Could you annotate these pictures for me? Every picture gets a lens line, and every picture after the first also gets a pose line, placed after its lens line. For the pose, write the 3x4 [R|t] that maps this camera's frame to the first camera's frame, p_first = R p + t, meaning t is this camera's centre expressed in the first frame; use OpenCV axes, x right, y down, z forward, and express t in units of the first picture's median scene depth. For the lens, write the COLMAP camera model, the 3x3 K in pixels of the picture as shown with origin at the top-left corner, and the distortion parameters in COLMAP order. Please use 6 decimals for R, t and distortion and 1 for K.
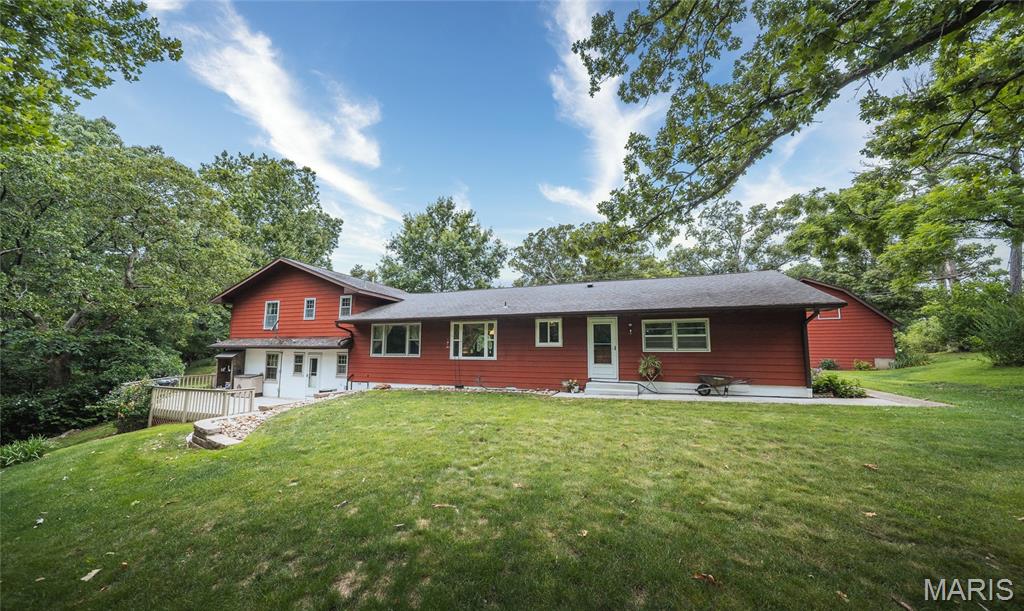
lens RADIAL K [[362.3, 0, 503.5], [0, 362.3, 310.6], [0, 0, 1]] dist [-0.002226, -0.000996]
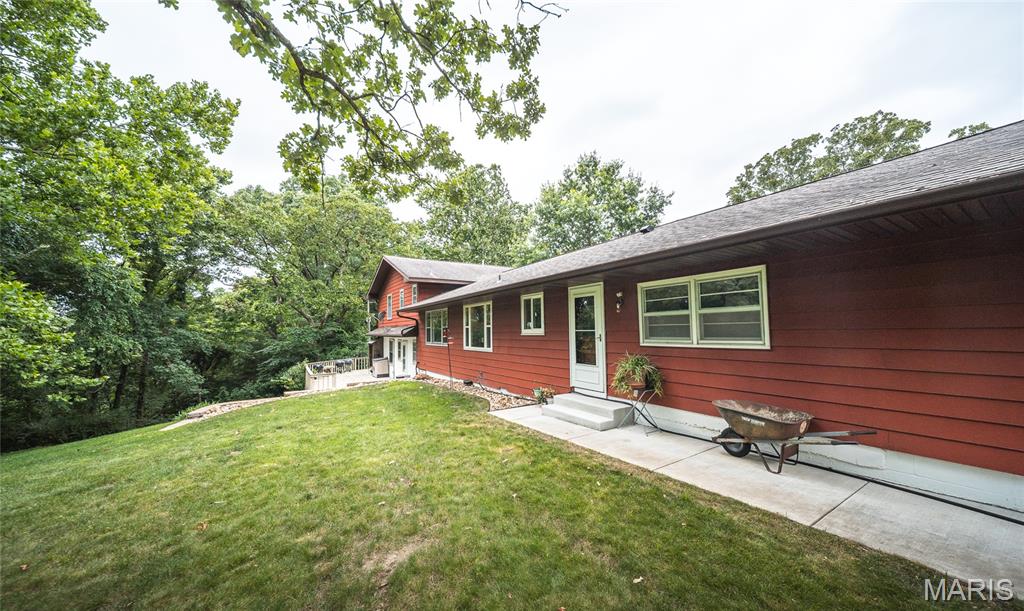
lens RADIAL K [[362.3, 0, 511.3], [0, 362.3, 310.8], [0, 0, 1]] dist [-0.002226, -0.000996]
pose [[0.798755, -0.054732, -0.599162, 0.431872], [0.096829, 0.994566, 0.038233, 0.021238], [0.593814, -0.088555, 0.799714, 0.377851]]
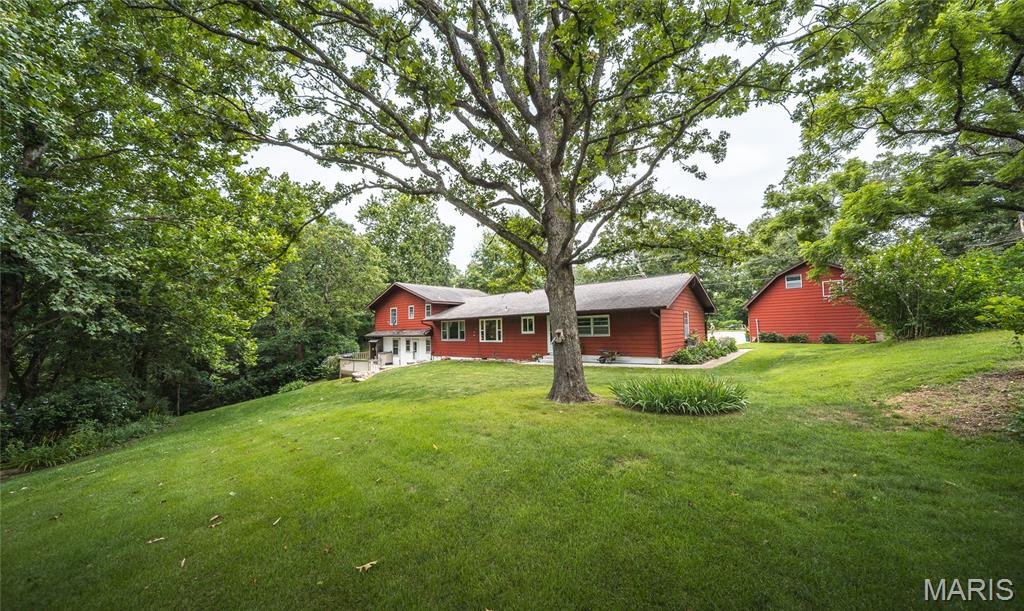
lens RADIAL K [[362.3, 0, 507.2], [0, 362.3, 301.8], [0, 0, 1]] dist [-0.002226, -0.000996]
pose [[0.938281, -0.055248, -0.341434, 0.516705], [0.071038, 0.996897, 0.033906, -0.090362], [0.338501, -0.056068, 0.939294, -0.472042]]
